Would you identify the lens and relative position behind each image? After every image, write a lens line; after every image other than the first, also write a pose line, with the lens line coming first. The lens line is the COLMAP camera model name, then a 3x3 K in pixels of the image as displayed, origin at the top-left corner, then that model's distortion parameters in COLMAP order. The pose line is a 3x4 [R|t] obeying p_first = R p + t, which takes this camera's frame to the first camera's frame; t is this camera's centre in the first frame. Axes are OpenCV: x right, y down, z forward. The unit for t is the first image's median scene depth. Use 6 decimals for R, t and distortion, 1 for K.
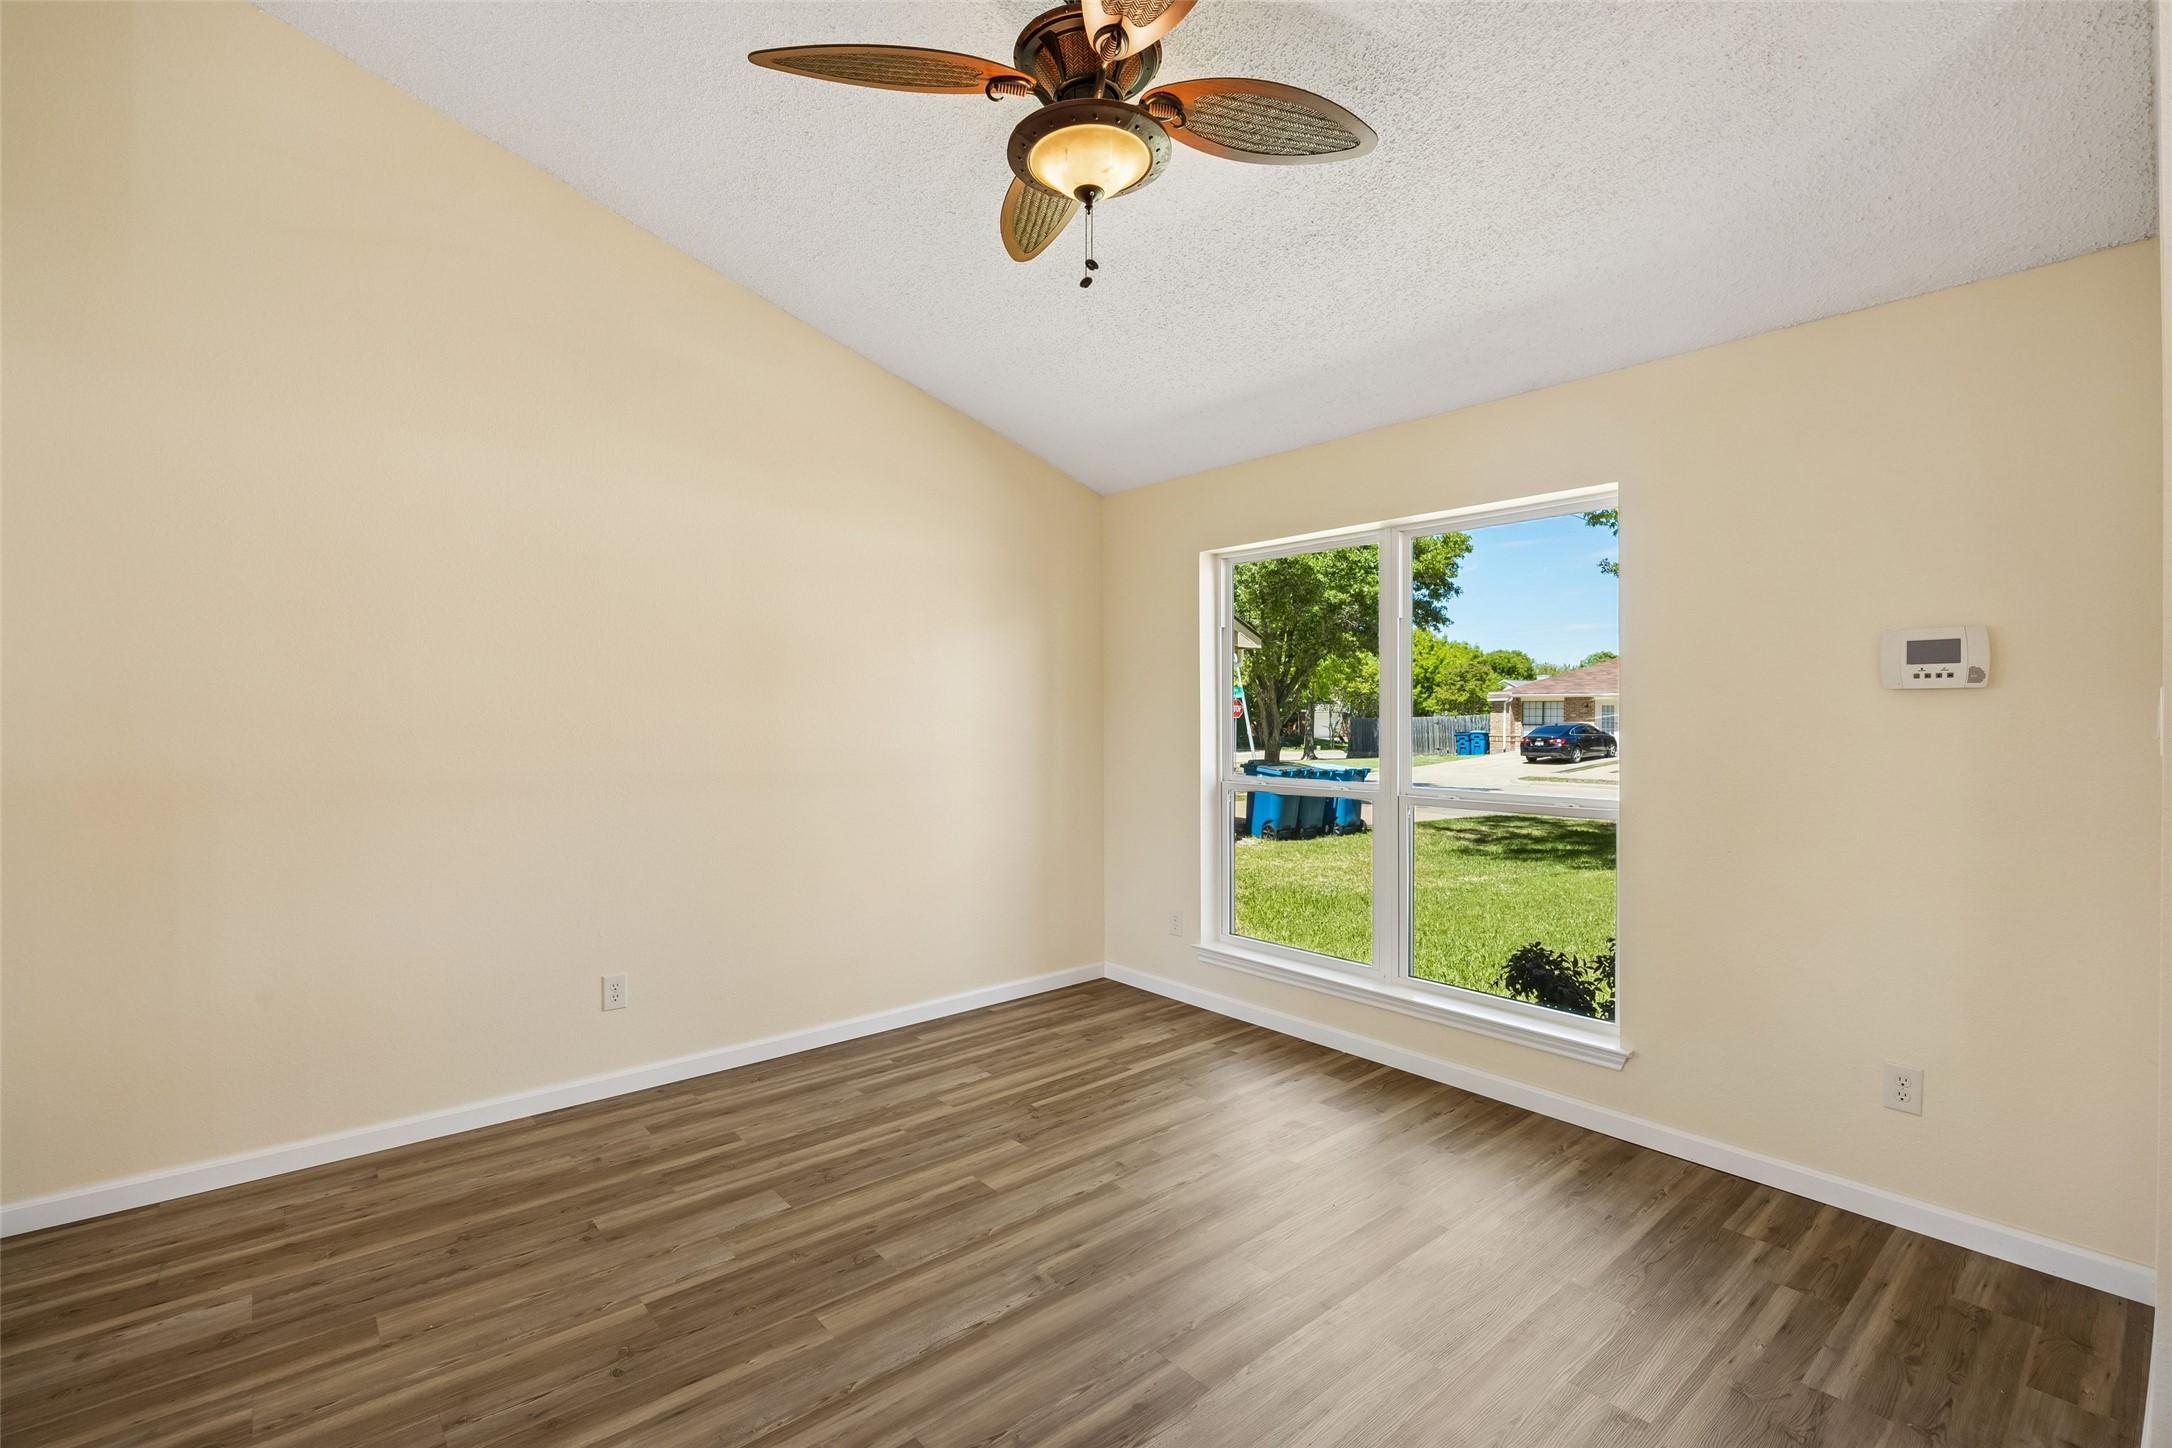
lens RADIAL K [[969.3, 0, 1086.0], [0, 969.3, 724.0], [0, 0, 1]] dist [-0.002589, -0.000337]
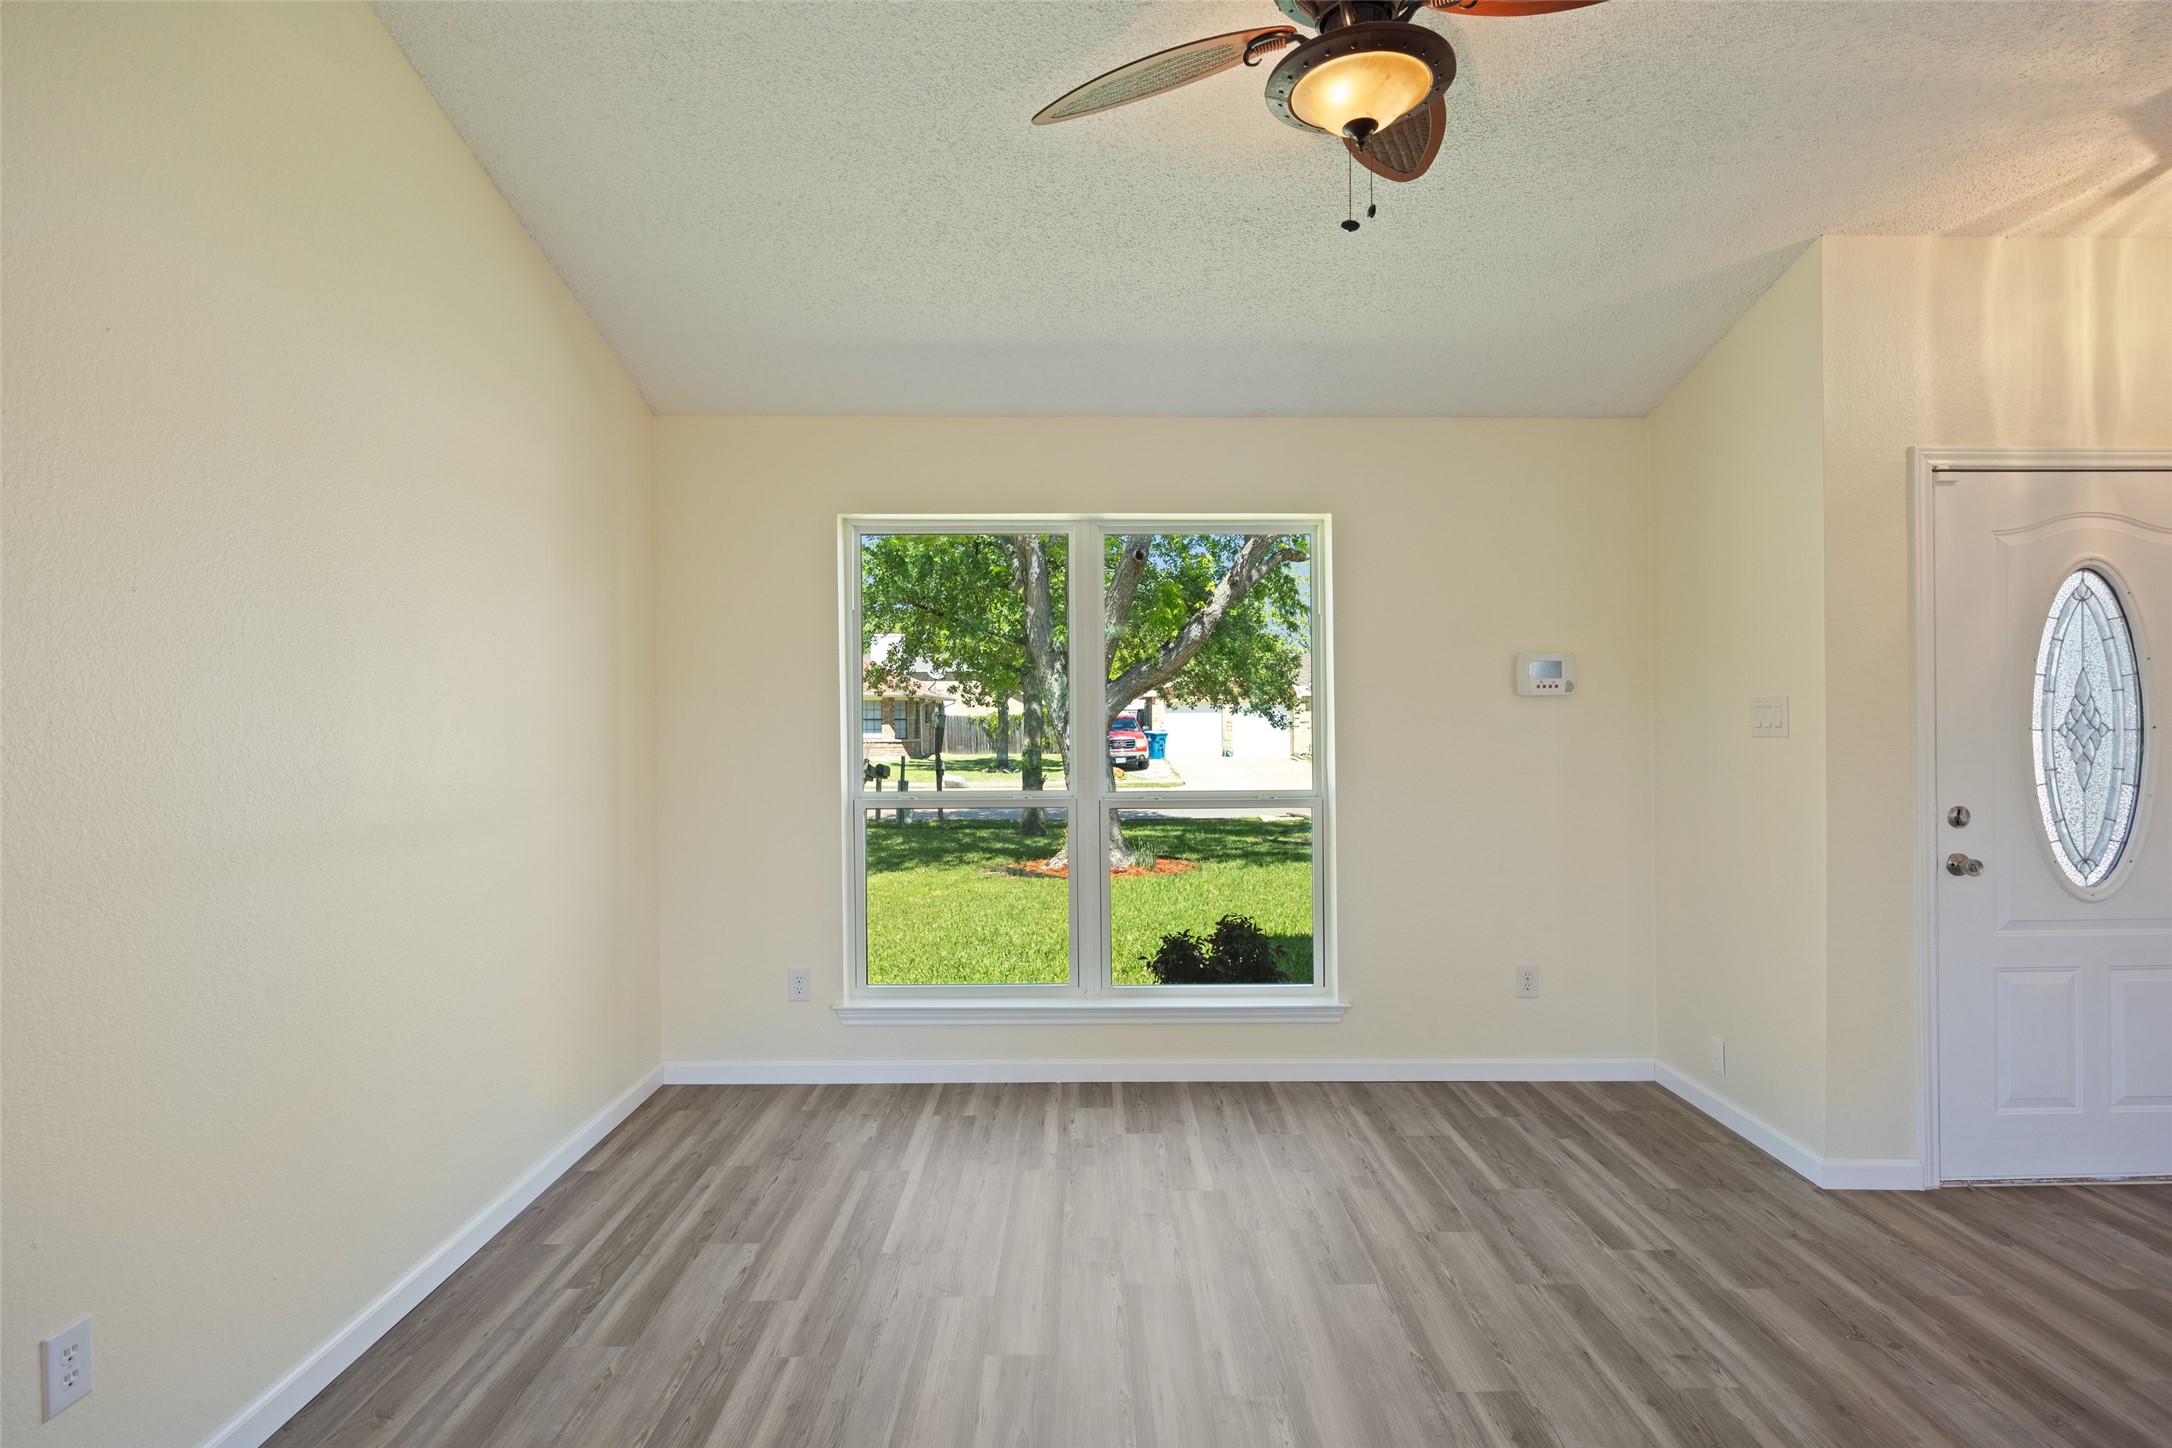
lens RADIAL K [[1091.8, 0, 1086.0], [0, 1091.8, 724.0], [0, 0, 1]] dist [0.003605, -0.000402]
pose [[0.645229, -0.008302, 0.763944, -0.489658], [0.012145, 0.999926, 0.000609, -0.002720], [-0.763893, 0.008885, 0.645282, 0.294068]]
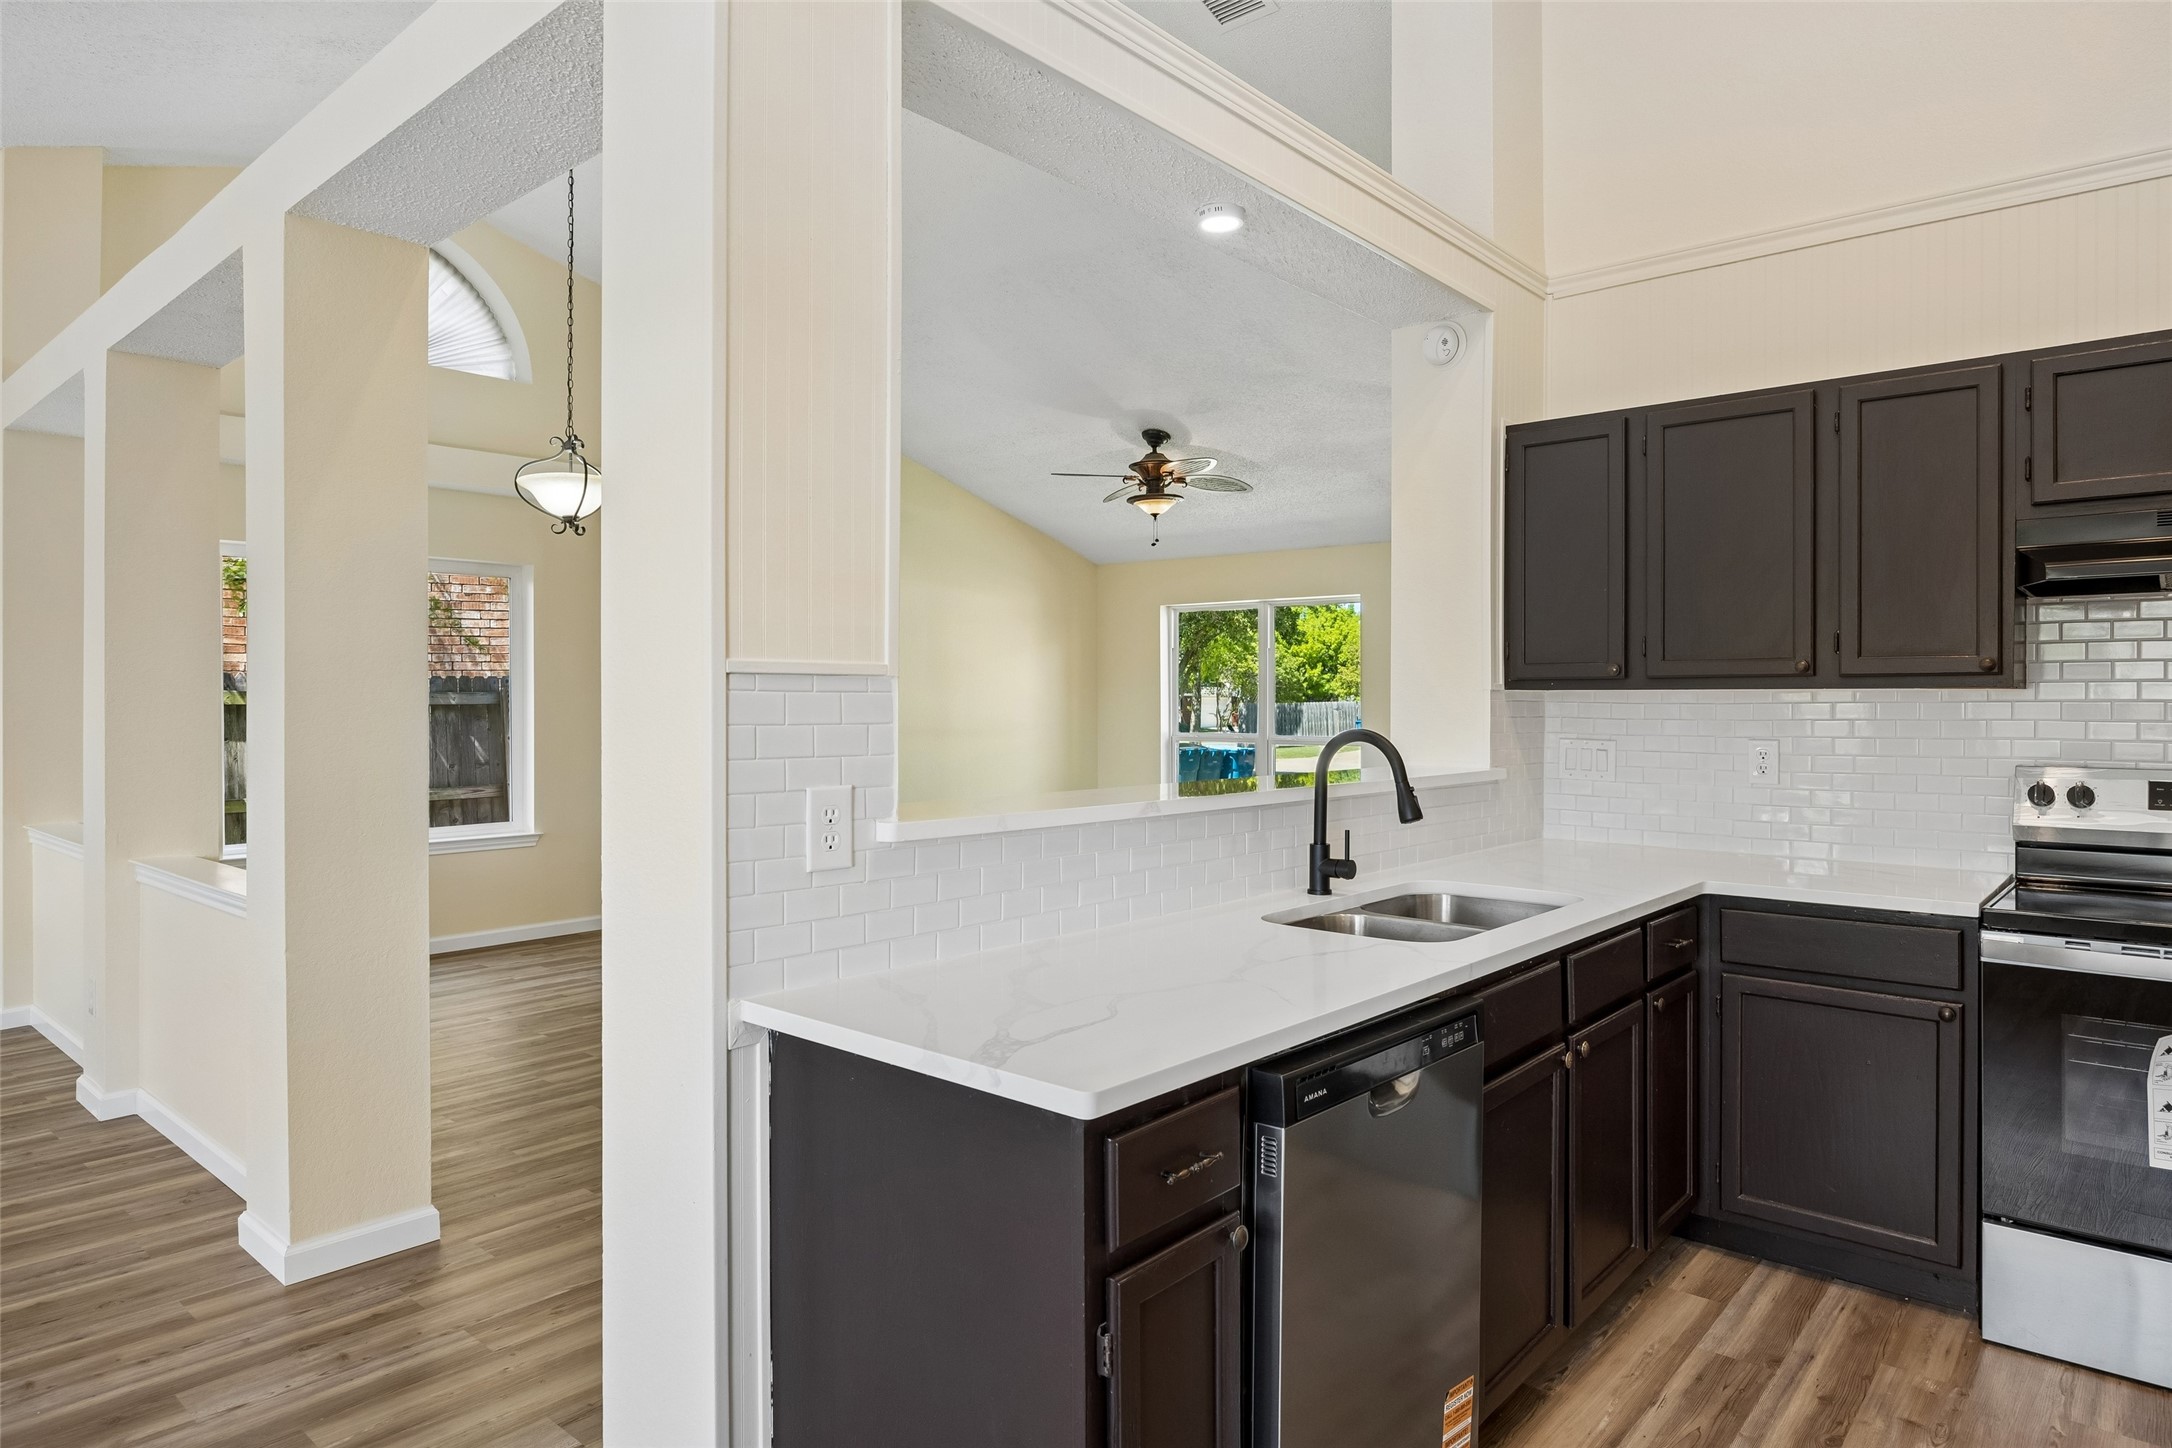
lens RADIAL K [[1284.1, 0, 1084.3], [0, 1284.1, 714.0], [0, 0, 1]] dist [0.000981, -0.001995]
pose [[0.989492, 0.002365, 0.144569, -0.388177], [-0.002731, 0.999994, 0.002336, 0.015546], [-0.144562, -0.002706, 0.989492, -1.408126]]
